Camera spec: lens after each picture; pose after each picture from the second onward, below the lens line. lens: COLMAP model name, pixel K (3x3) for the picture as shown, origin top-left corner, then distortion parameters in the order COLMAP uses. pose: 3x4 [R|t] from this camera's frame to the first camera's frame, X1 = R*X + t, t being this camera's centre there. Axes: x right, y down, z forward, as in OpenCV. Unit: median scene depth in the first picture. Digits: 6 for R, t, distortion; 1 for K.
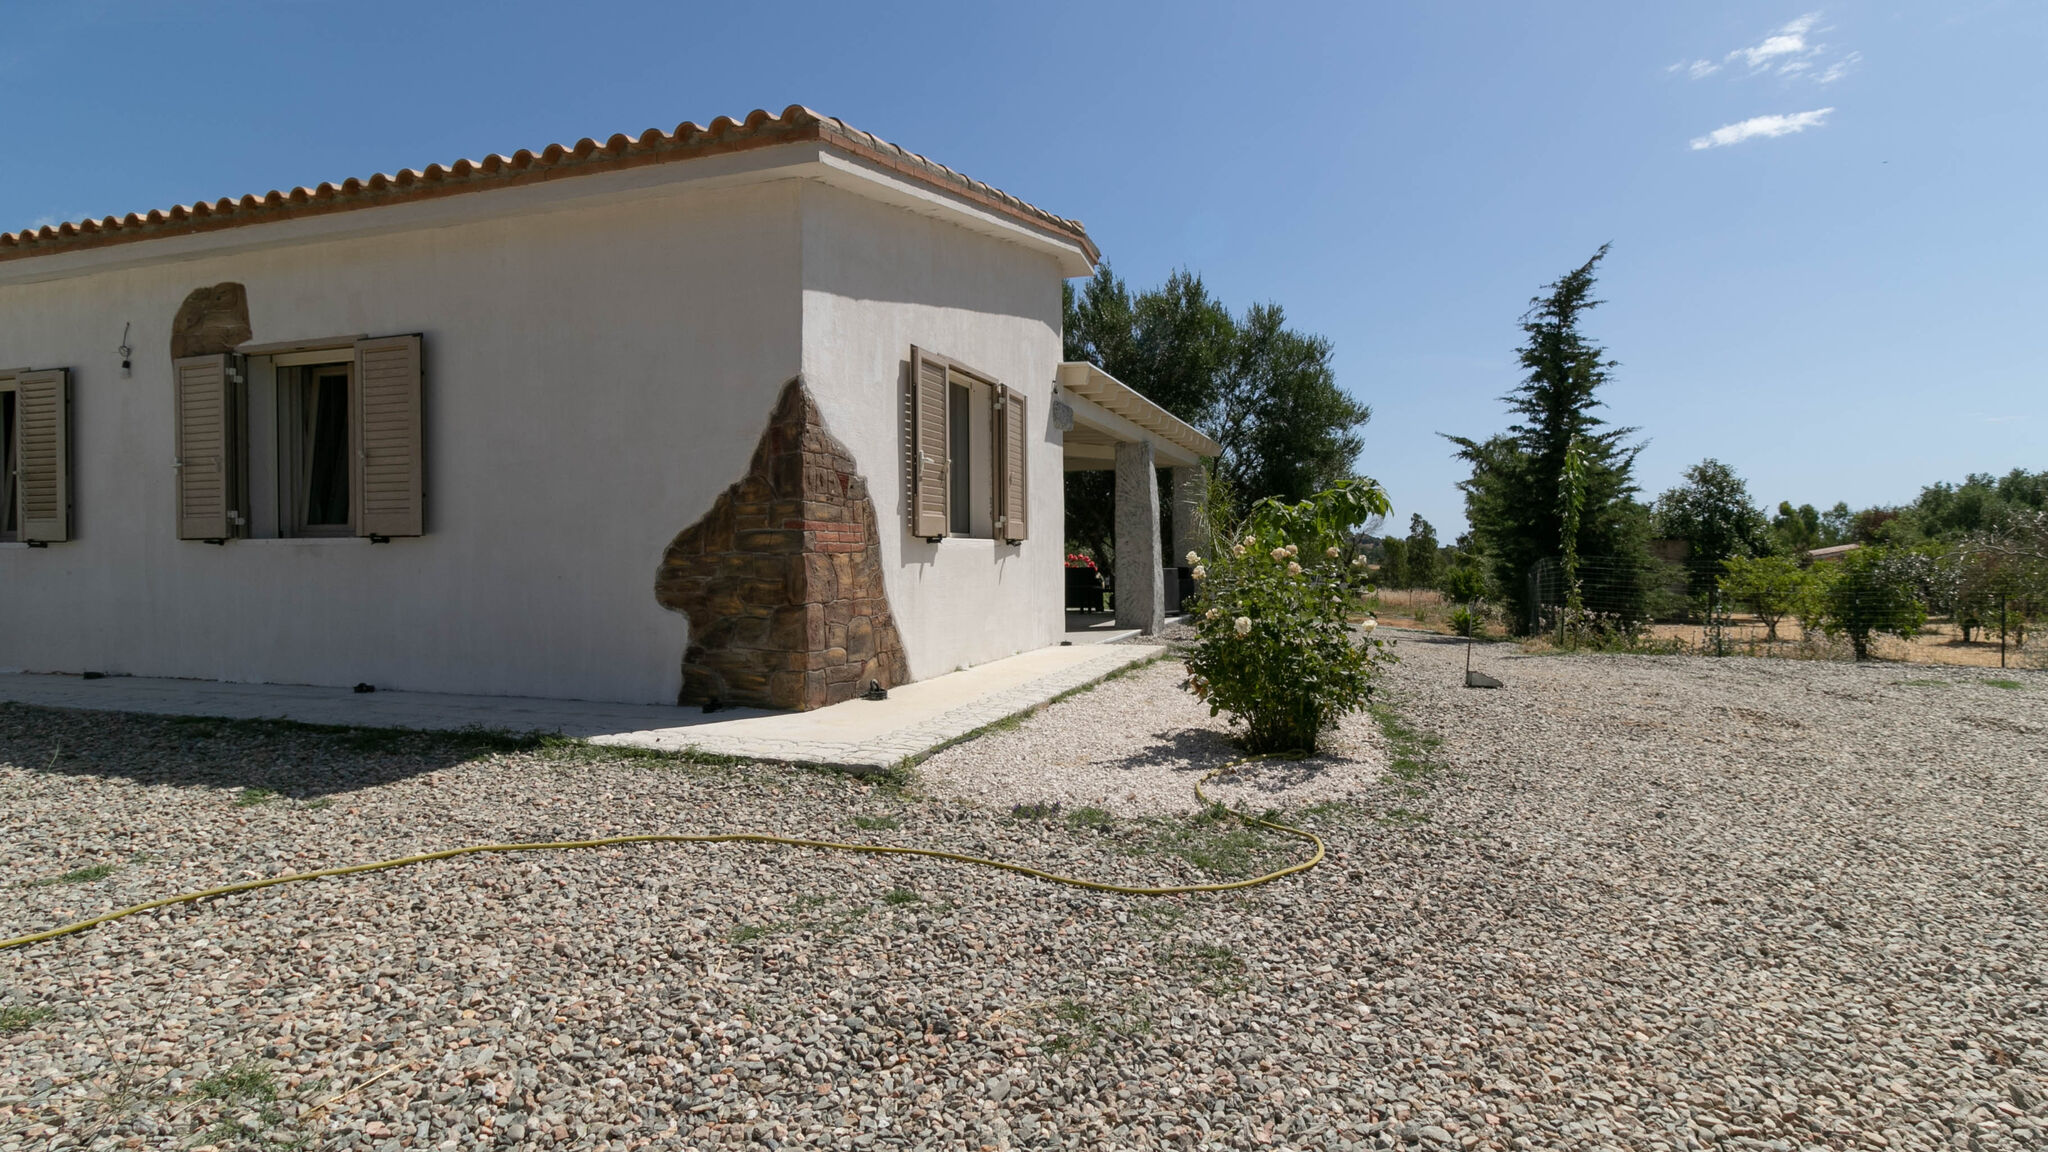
lens RADIAL K [[1057.2, 0, 1005.6], [0, 1057.2, 564.3], [0, 0, 1]] dist [0.000744, 0.001056]
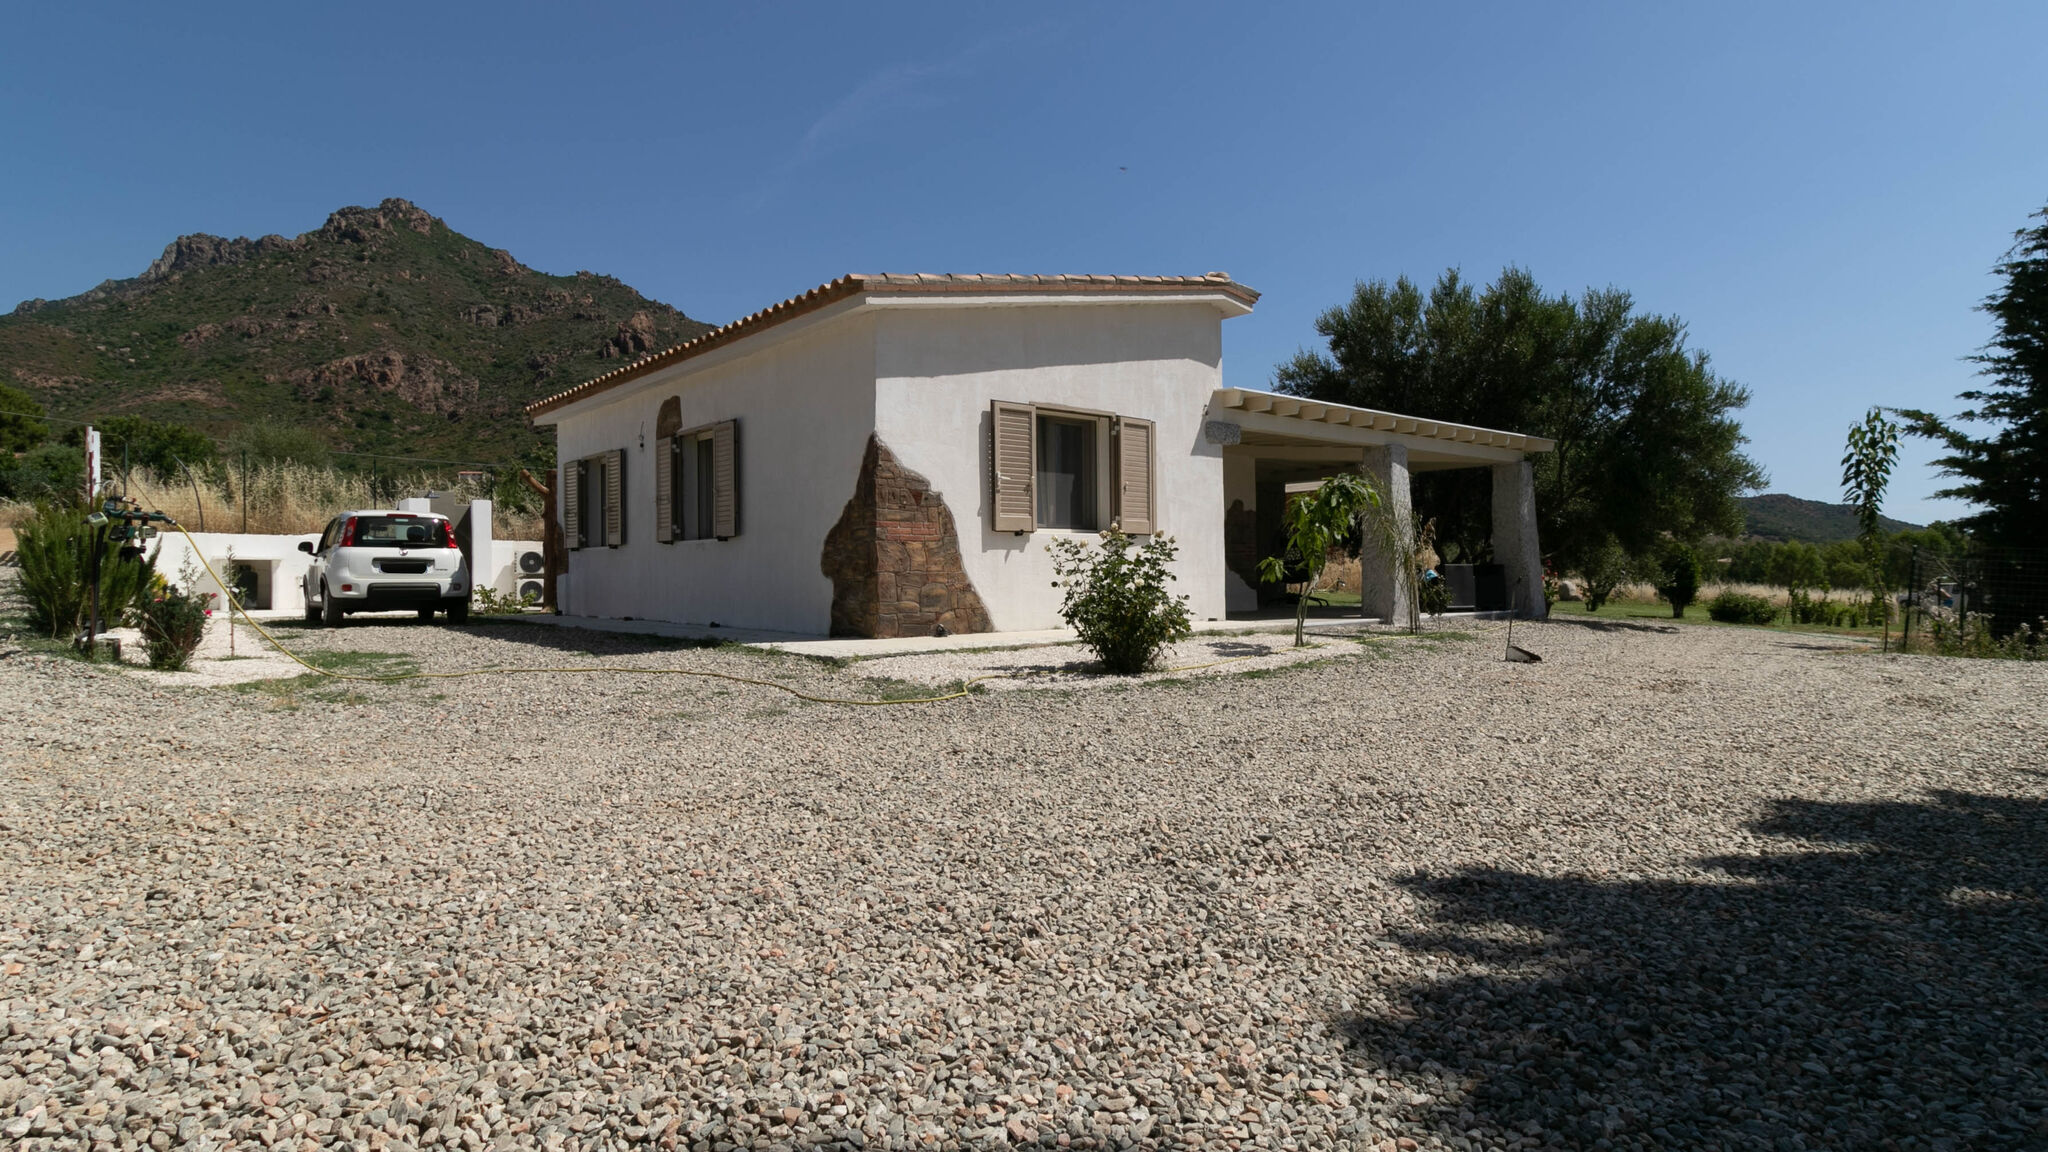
lens RADIAL K [[1057.2, 0, 1005.6], [0, 1057.2, 564.3], [0, 0, 1]] dist [0.000744, 0.001056]
pose [[0.858474, -0.005322, -0.512829, 0.694505], [-0.000981, 0.999927, -0.012020, 0.038117], [0.512856, 0.010822, 0.858406, -0.247219]]
